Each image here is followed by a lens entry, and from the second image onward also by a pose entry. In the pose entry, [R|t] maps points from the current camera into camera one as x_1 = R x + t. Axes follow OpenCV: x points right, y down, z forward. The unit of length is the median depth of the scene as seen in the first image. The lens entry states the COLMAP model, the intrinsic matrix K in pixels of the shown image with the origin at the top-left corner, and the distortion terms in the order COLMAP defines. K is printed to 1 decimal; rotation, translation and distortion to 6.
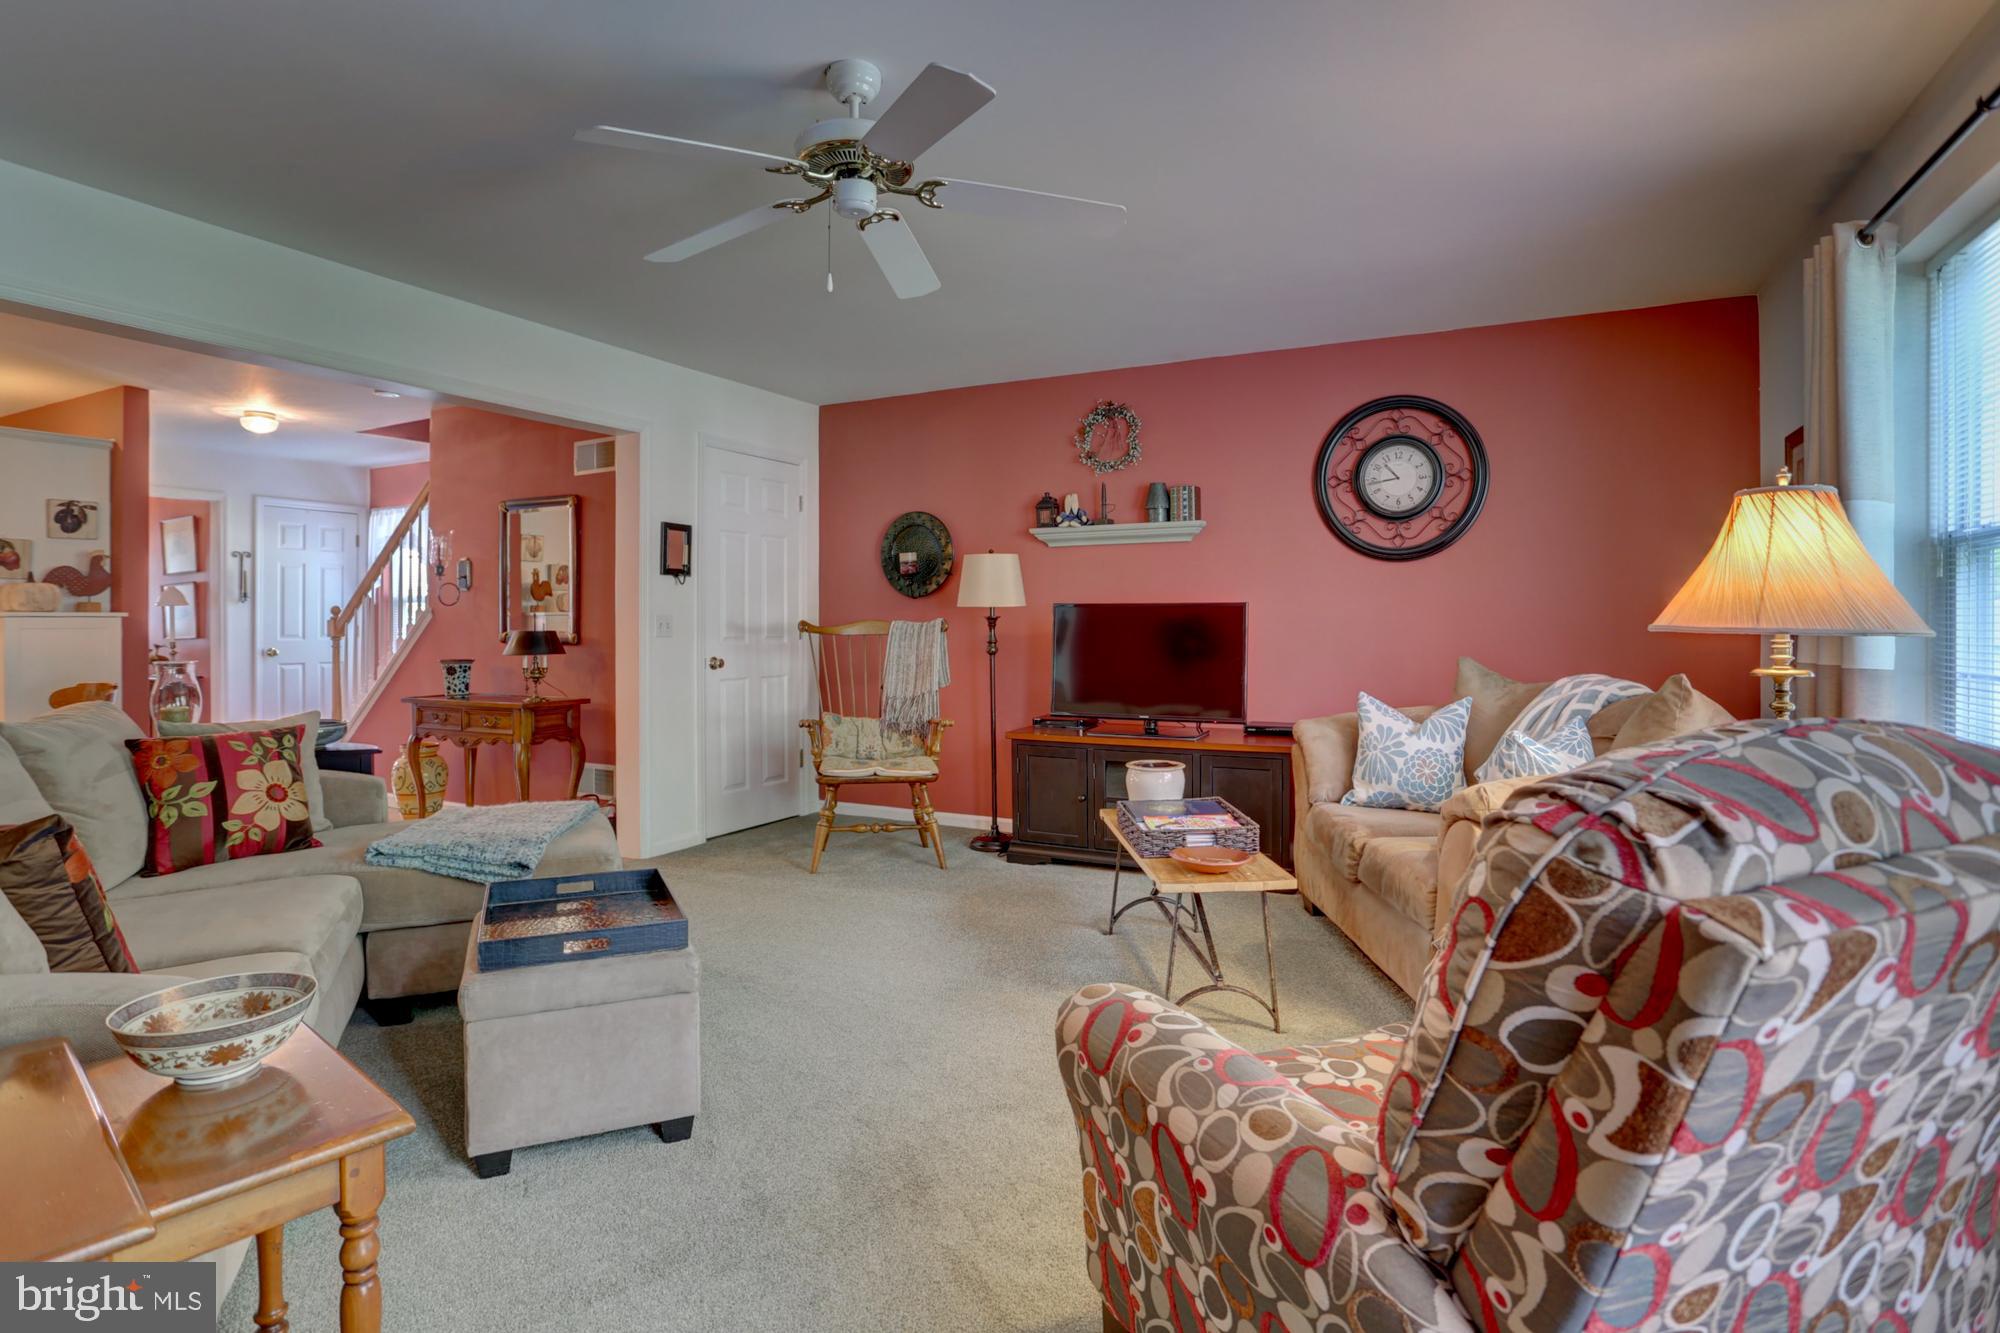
lens RADIAL K [[977.6, 0, 994.5], [0, 977.6, 650.3], [0, 0, 1]] dist [-0.072066, 0.031183]
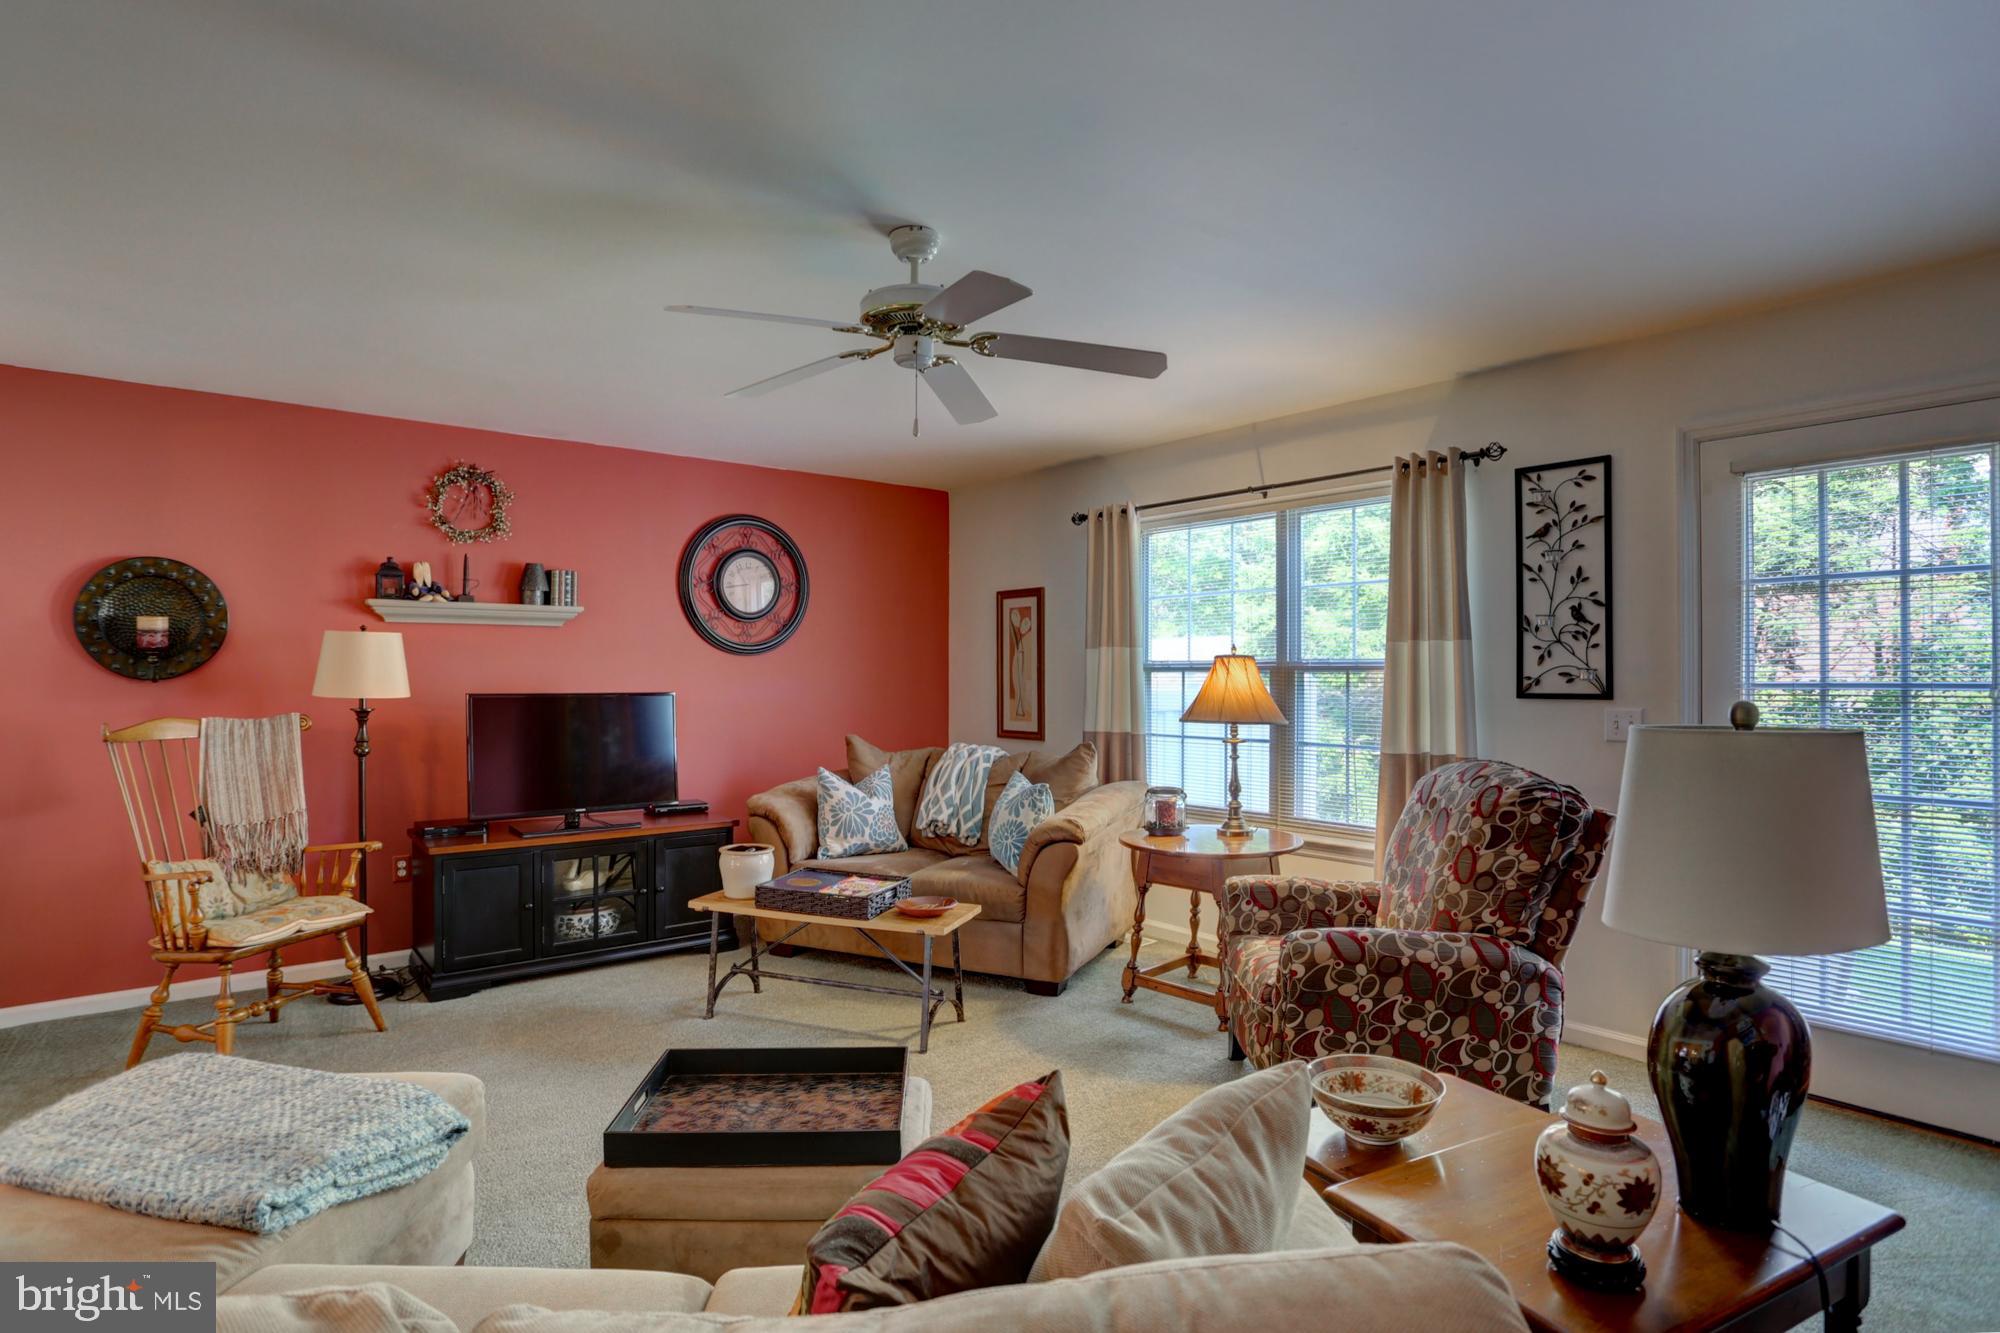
lens RADIAL K [[984.9, 0, 991.9], [0, 984.9, 703.8], [0, 0, 1]] dist [-0.059572, 0.000180]
pose [[0.419570, -0.020815, 0.907484, -0.535788], [0.024303, 0.999636, 0.011692, -0.038027], [-0.907397, 0.017149, 0.419924, 0.217605]]
